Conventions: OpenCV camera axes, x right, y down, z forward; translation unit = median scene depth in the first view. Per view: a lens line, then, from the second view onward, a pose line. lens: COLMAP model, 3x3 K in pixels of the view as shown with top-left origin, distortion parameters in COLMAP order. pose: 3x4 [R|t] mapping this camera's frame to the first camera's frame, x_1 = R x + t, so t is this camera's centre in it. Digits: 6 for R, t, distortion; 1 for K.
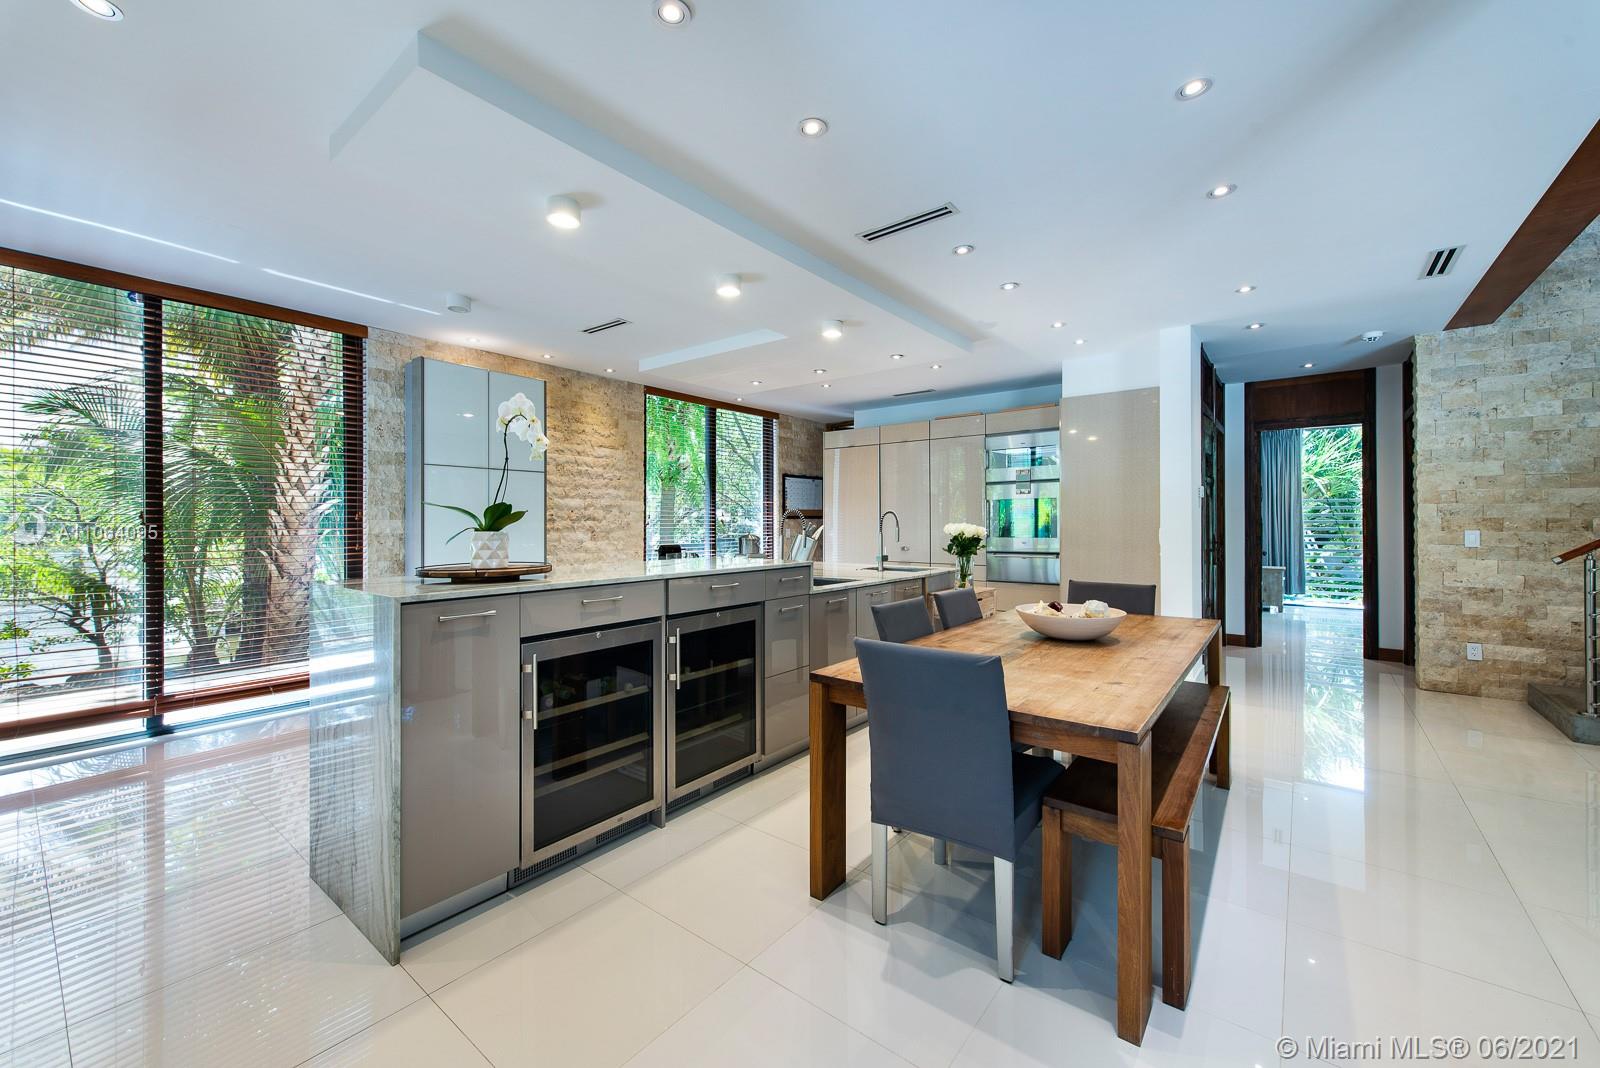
lens RADIAL K [[618.8, 0, 796.6], [0, 618.8, 523.7], [0, 0, 1]] dist [0.000406, -0.000179]
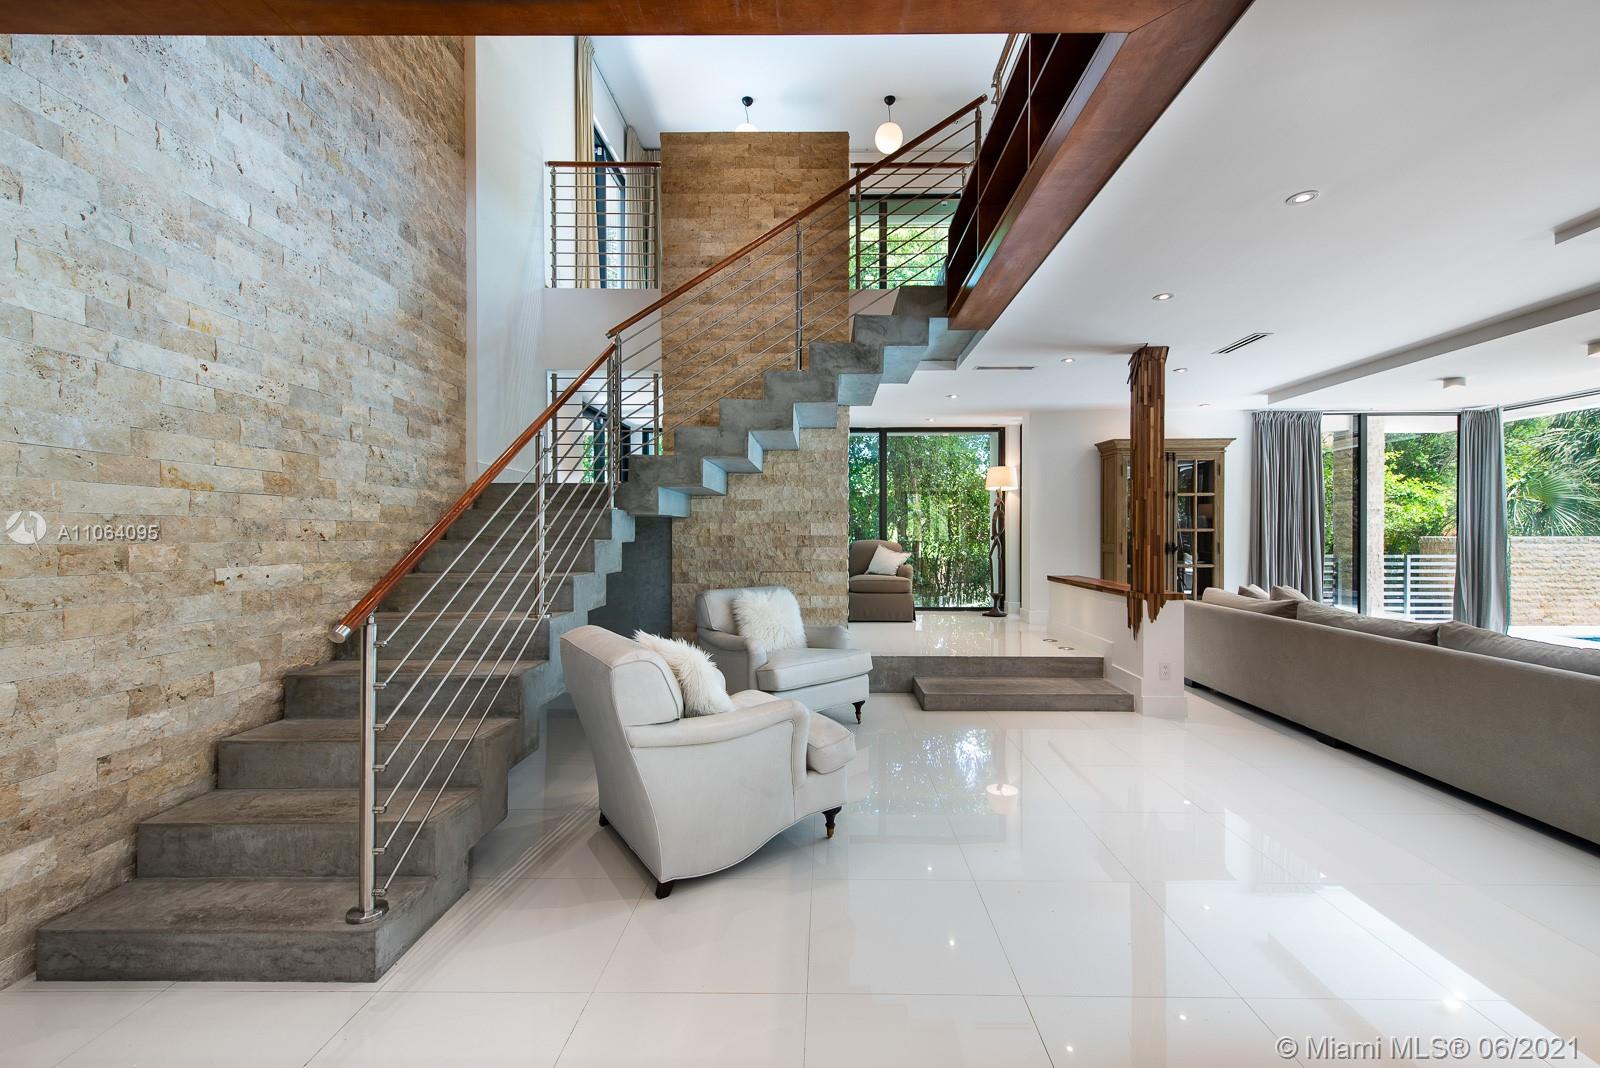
lens RADIAL K [[621.5, 0, 823.6], [0, 621.5, 536.5], [0, 0, 1]] dist [0.000499, -0.000358]
pose [[-0.619382, -0.001326, 0.785088, 0.449750], [0.000522, 0.999998, 0.002101, -0.014271], [-0.785089, 0.001711, -0.619380, 0.742615]]
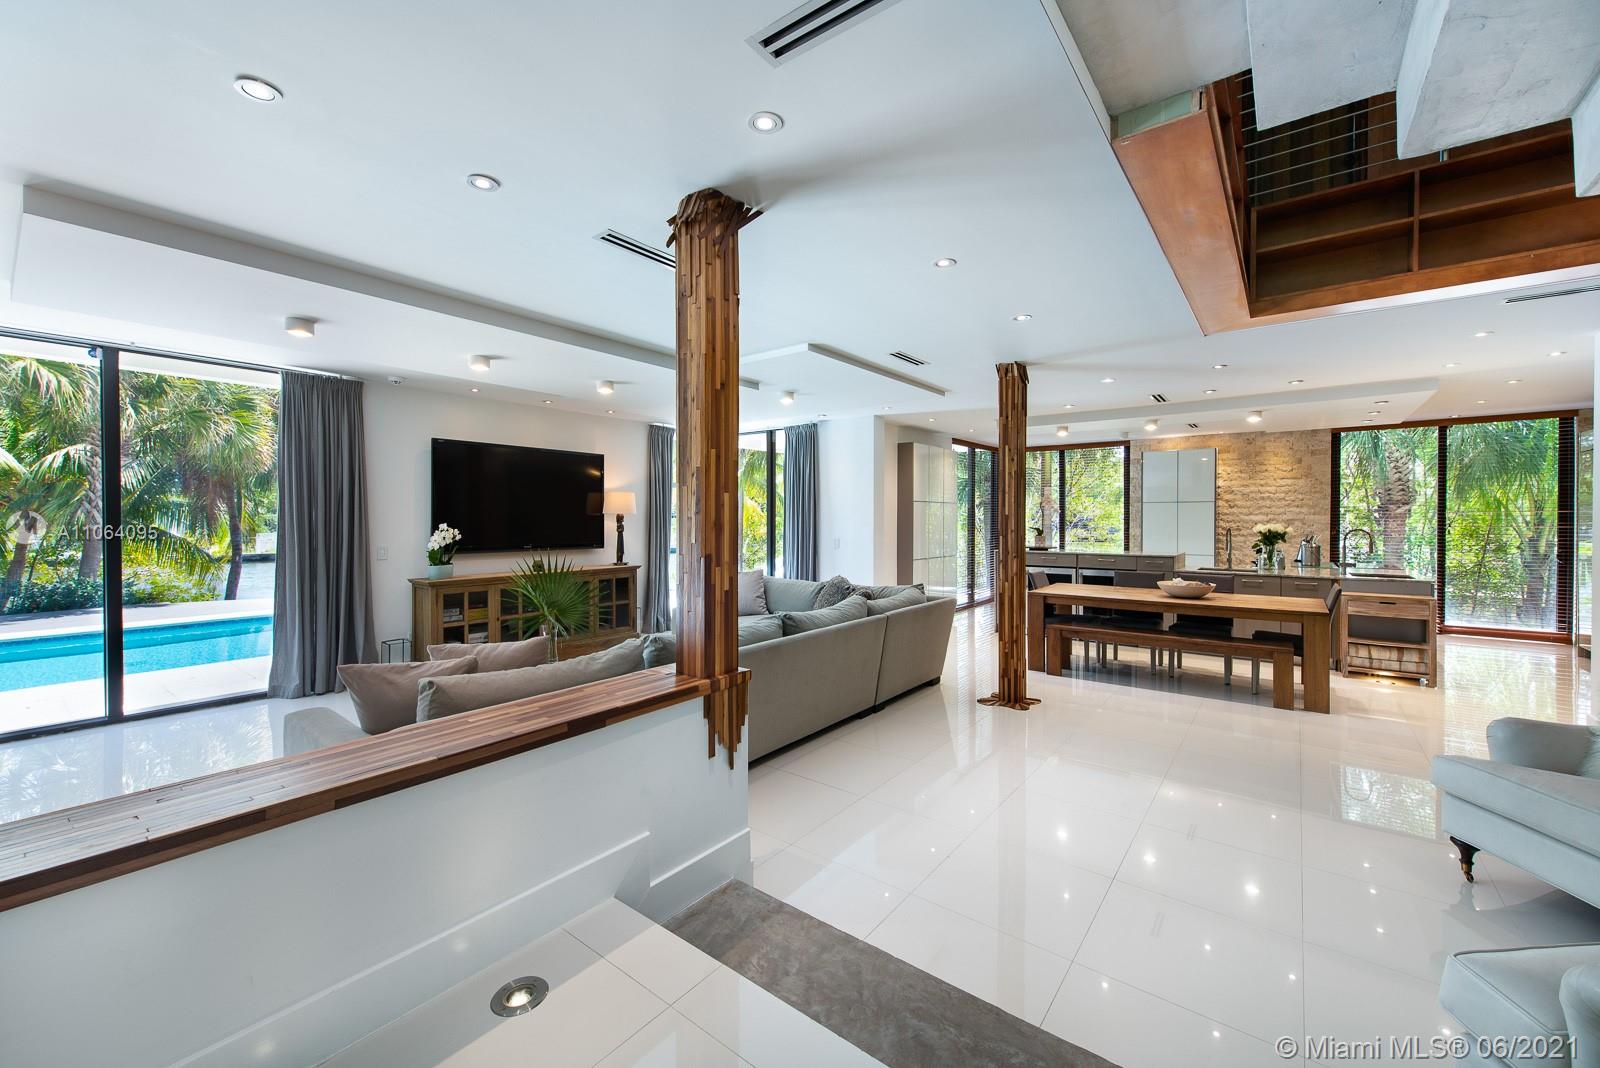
lens RADIAL K [[634.3, 0, 804.6], [0, 634.3, 522.2], [0, 0, 1]] dist [-0.000438, -0.000374]
pose [[0.002824, 0.010174, -0.999944, 1.423319], [0.001756, 0.999947, 0.010179, -0.048852], [0.999994, -0.001784, 0.002806, -0.152173]]
